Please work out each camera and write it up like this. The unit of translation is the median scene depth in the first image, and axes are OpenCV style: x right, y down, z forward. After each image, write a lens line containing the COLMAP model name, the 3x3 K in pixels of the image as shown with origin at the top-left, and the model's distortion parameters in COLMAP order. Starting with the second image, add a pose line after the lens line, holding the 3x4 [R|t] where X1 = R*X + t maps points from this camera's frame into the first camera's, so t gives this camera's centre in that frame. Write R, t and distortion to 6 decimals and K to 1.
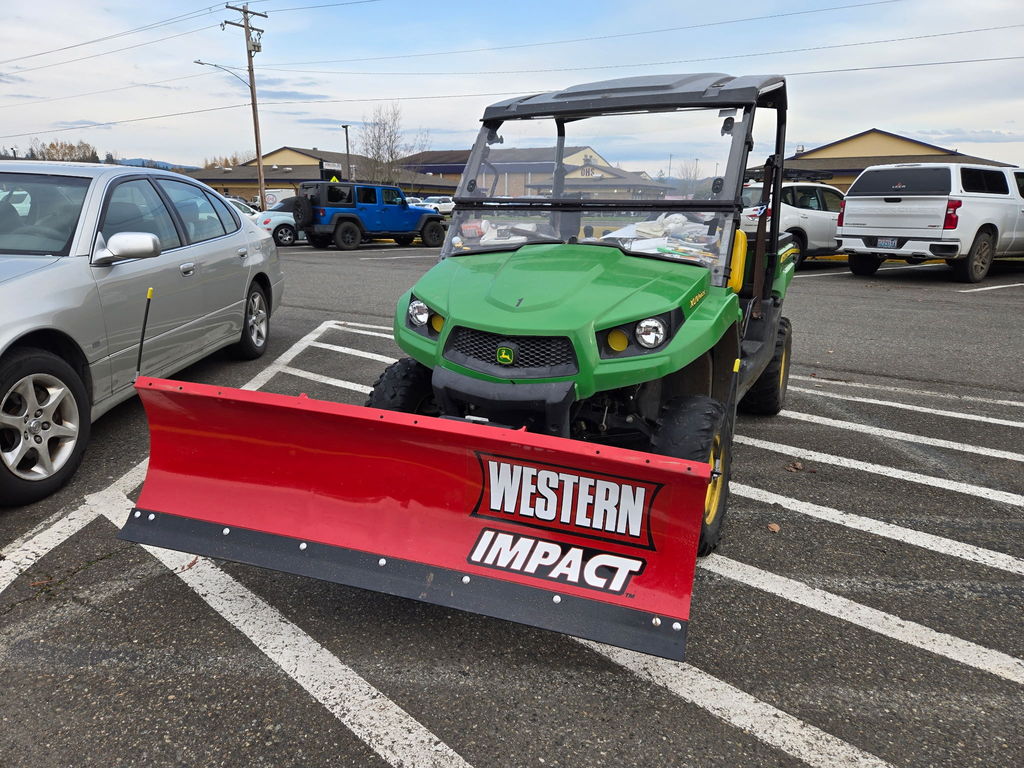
lens RADIAL K [[782.6, 0, 512.0], [0, 782.6, 384.0], [0, 0, 1]] dist [0.045050, -0.006862]
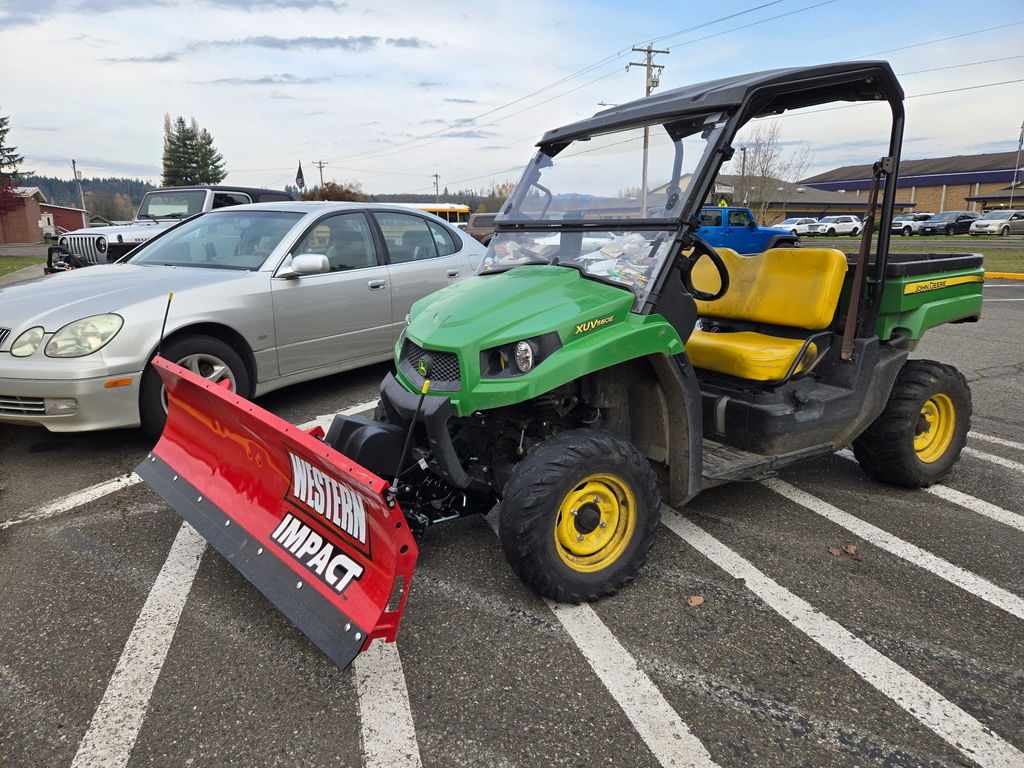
lens RADIAL K [[782.6, 0, 512.0], [0, 782.6, 384.0], [0, 0, 1]] dist [0.045050, -0.006862]
pose [[0.813755, 0.097670, -0.572942, 0.718106], [-0.114773, 0.993372, 0.006329, -0.035658], [0.569763, 0.060608, 0.819571, 0.202963]]
